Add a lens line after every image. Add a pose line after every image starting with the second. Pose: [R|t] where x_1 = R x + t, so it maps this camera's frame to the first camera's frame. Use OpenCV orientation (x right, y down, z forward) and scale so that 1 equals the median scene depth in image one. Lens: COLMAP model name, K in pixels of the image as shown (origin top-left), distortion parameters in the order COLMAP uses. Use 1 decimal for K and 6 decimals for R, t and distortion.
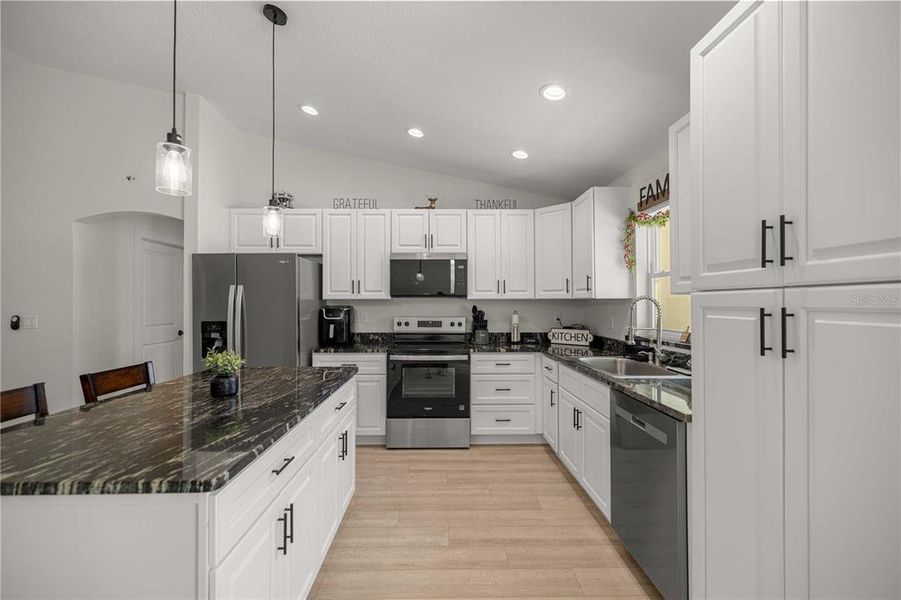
lens RADIAL K [[375.6, 0, 448.1], [0, 375.6, 302.7], [0, 0, 1]] dist [-0.003618, 0.000139]
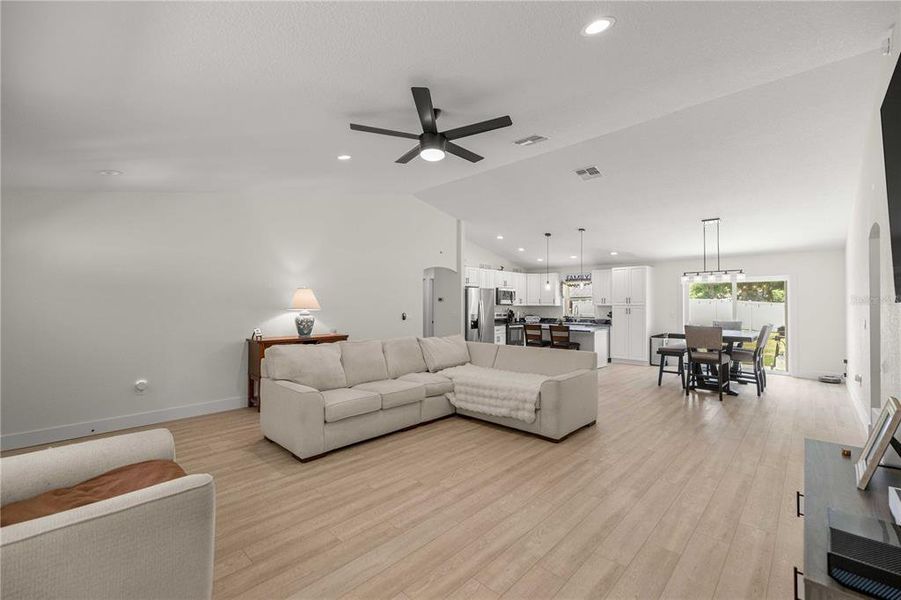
lens RADIAL K [[375.6, 0, 447.8], [0, 375.6, 303.8], [0, 0, 1]] dist [-0.003618, 0.000139]
pose [[0.710058, 0.006150, 0.704117, -2.187564], [-0.003440, 0.999980, -0.005265, -0.006384], [-0.704135, 0.001316, 0.710065, -0.589208]]
